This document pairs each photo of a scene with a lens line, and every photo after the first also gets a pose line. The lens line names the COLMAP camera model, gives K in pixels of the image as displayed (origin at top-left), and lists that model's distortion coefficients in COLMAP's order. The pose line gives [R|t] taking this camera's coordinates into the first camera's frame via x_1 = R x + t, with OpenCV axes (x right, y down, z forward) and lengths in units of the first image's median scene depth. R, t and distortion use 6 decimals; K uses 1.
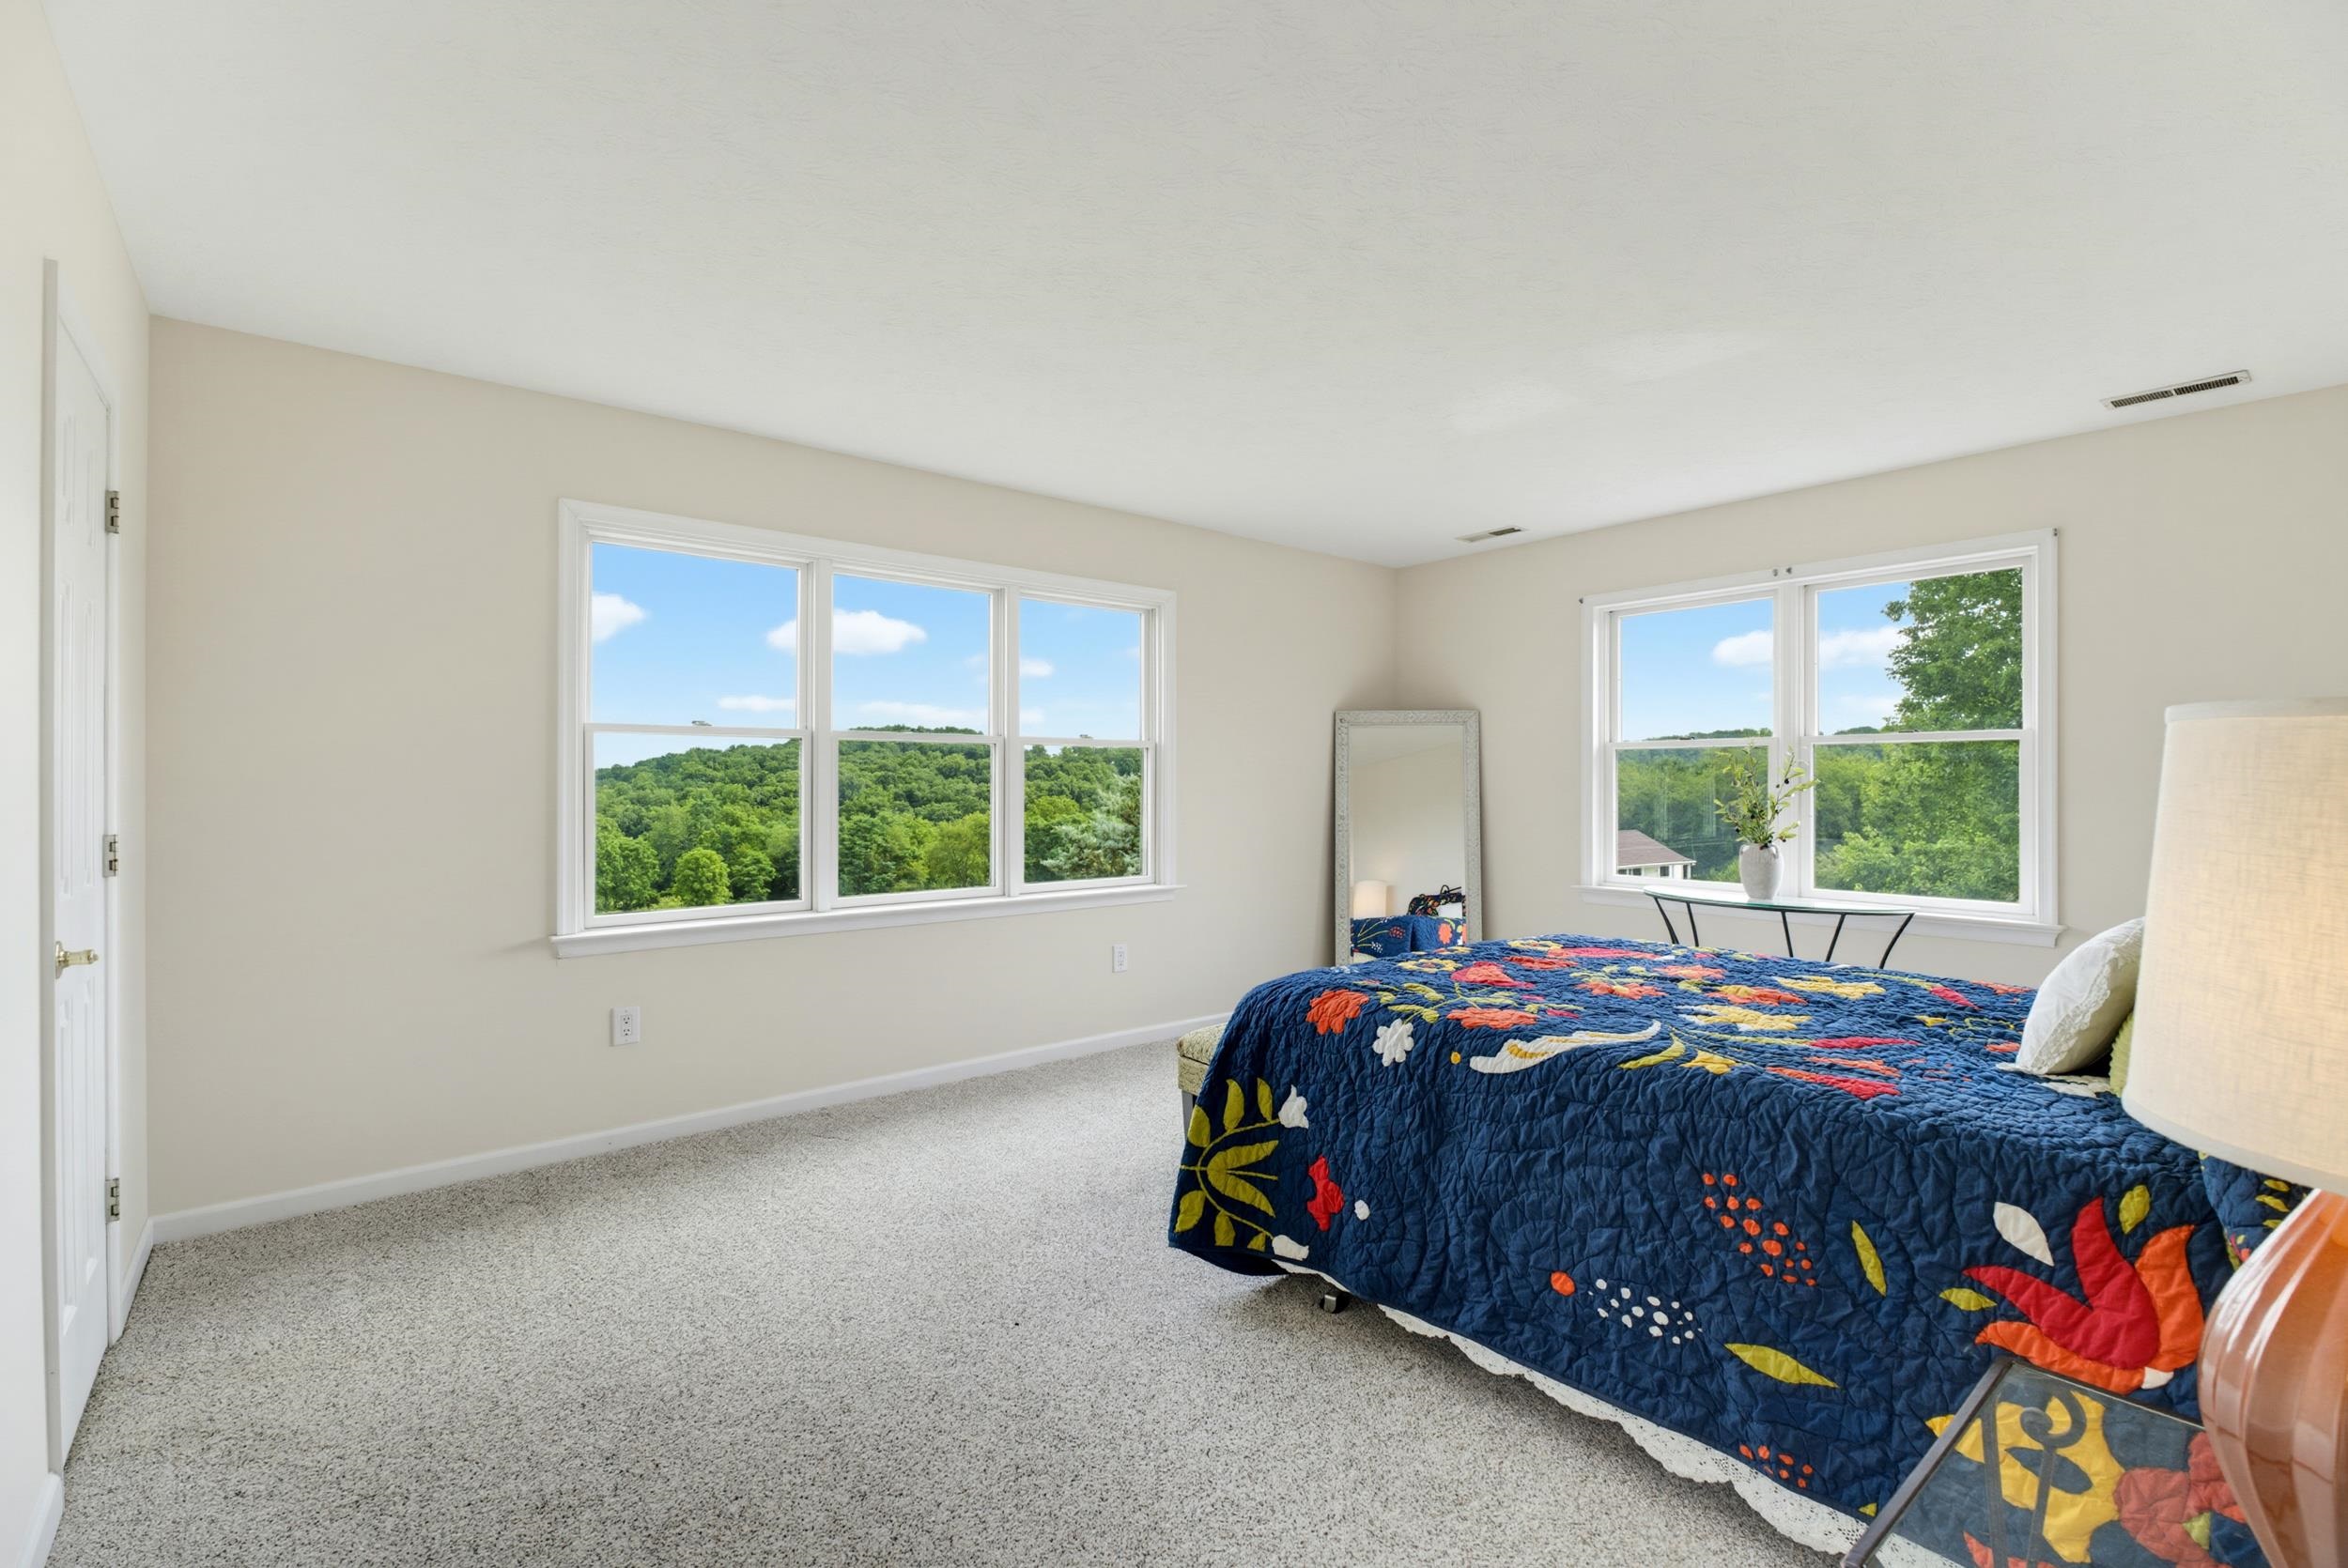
lens RADIAL K [[1044.5, 0, 1166.4], [0, 1044.5, 788.2], [0, 0, 1]] dist [0.009913, -0.009000]
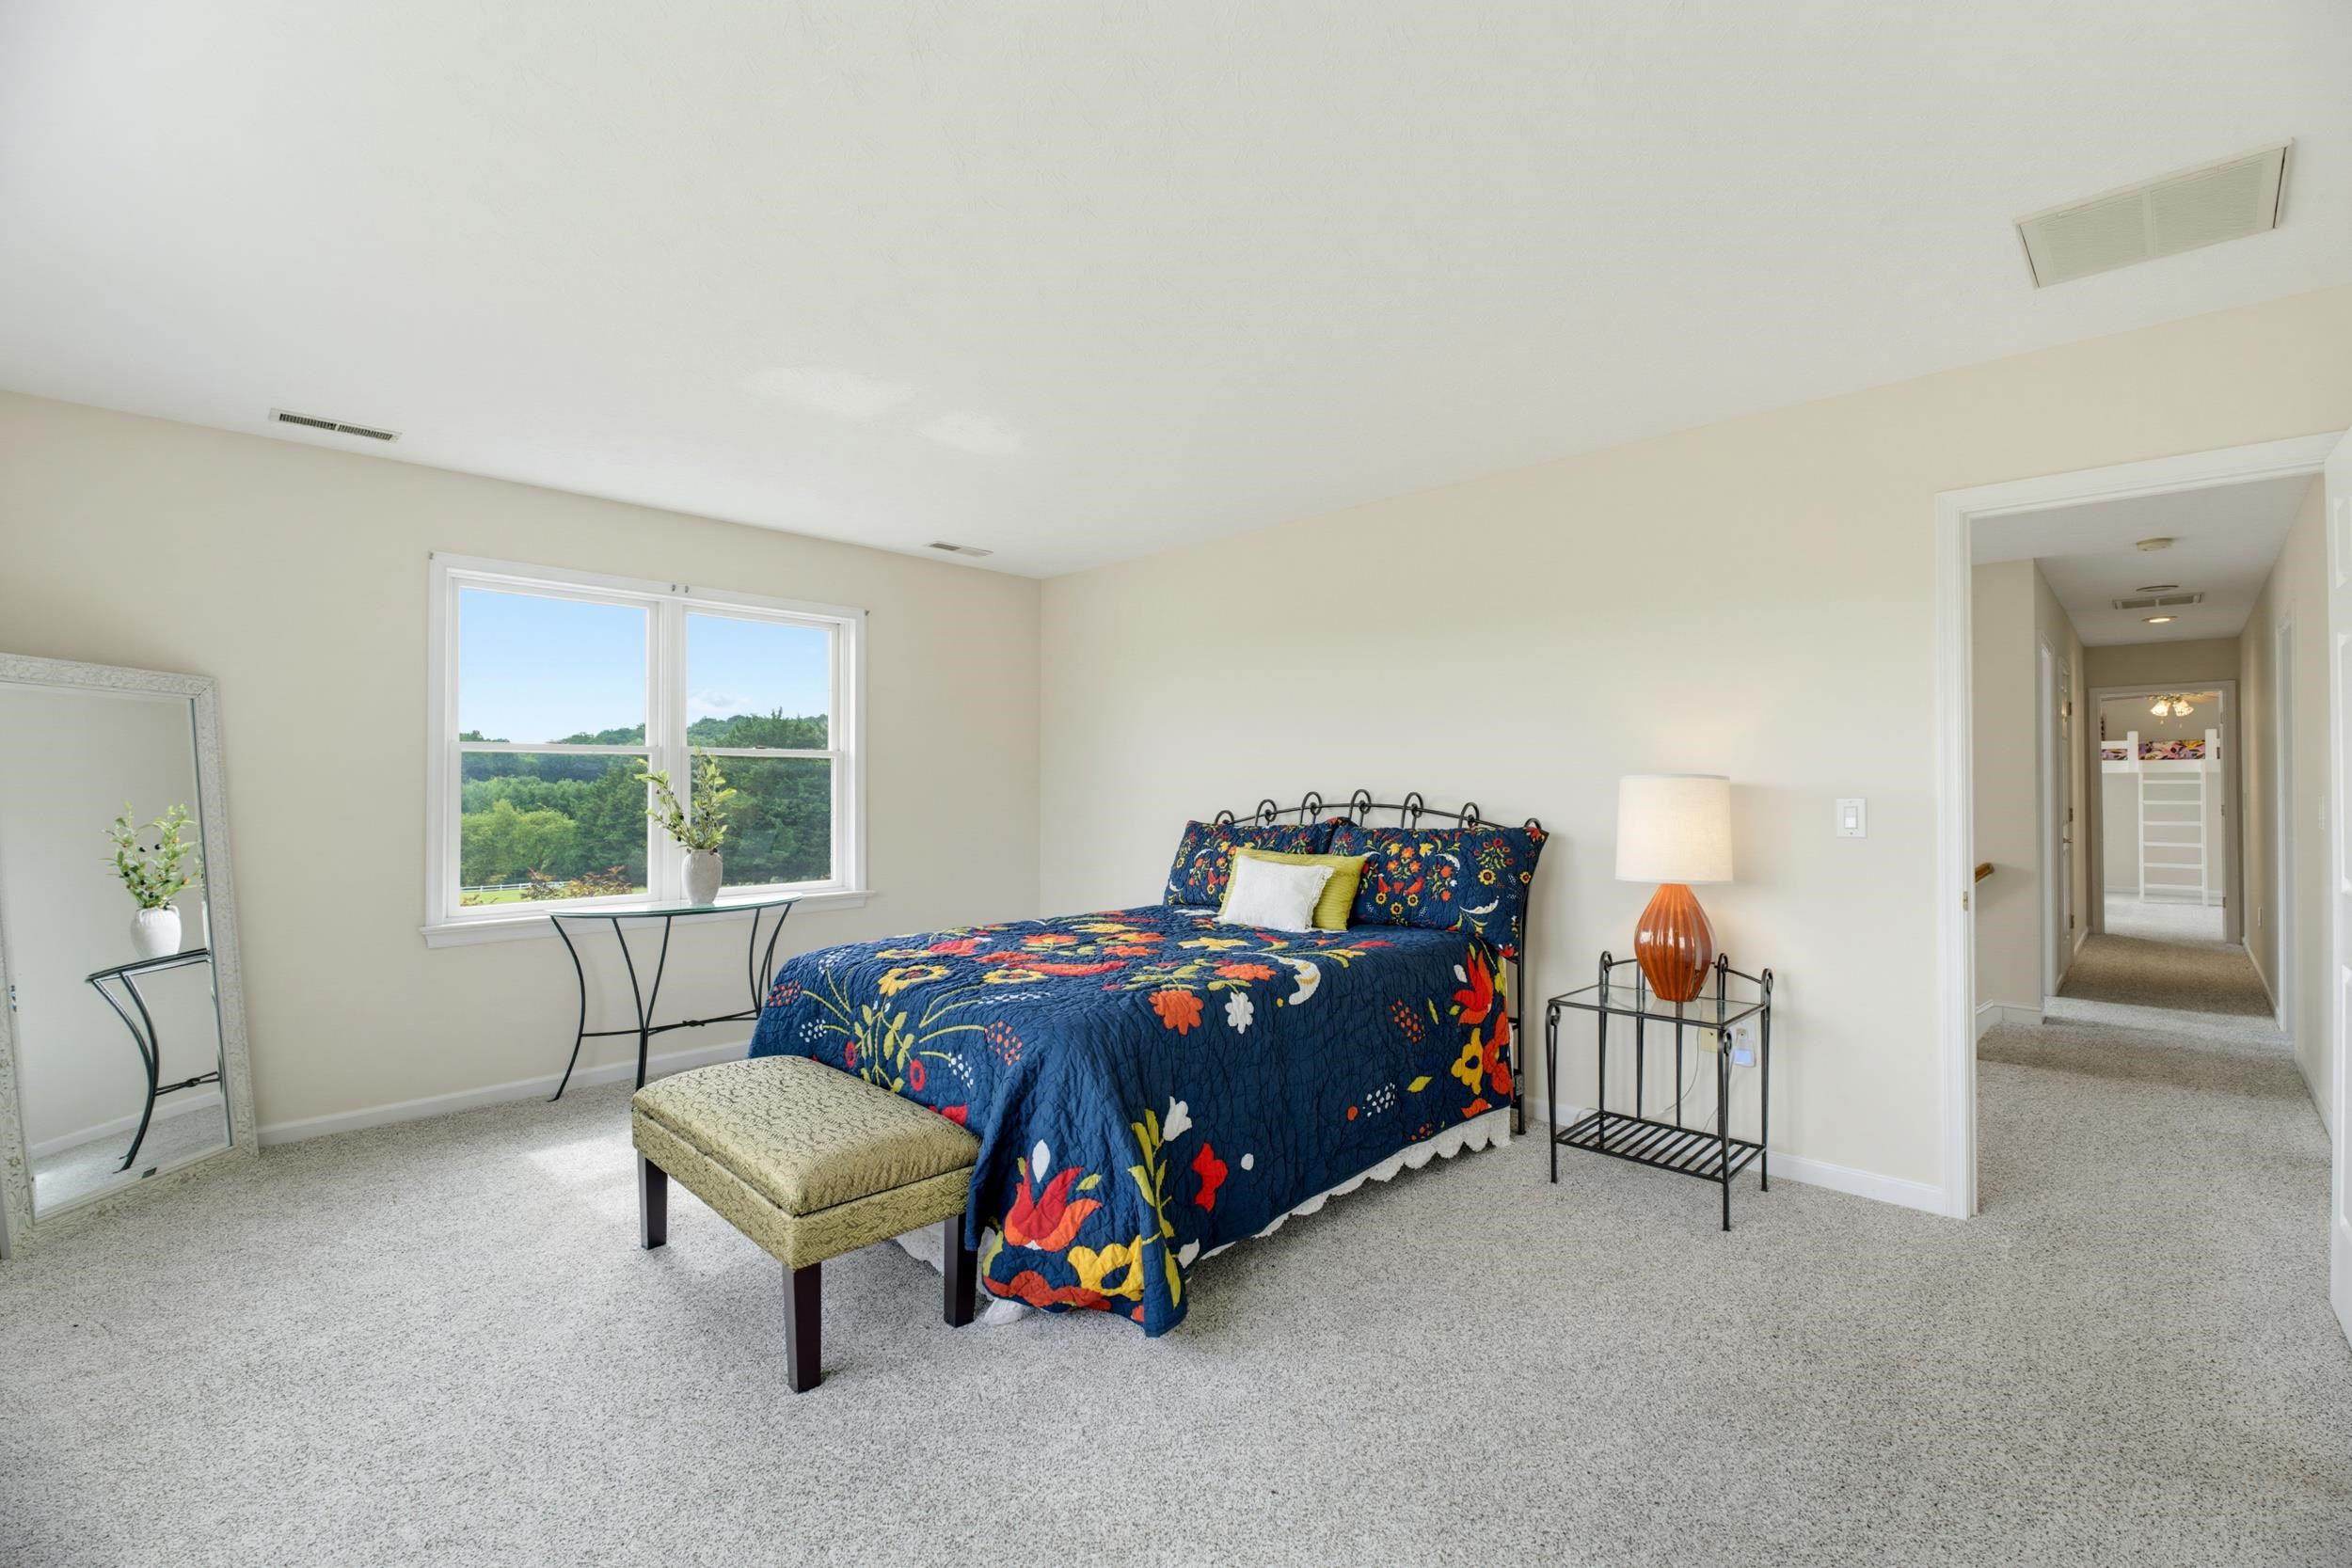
lens RADIAL K [[1046.3, 0, 1179.6], [0, 1046.3, 775.1], [0, 0, 1]] dist [0.009913, -0.009000]
pose [[-0.139119, 0.013055, 0.990190, -0.959997], [0.003902, 0.999913, -0.012635, -0.012337], [-0.990268, 0.002106, -0.139158, 1.234605]]
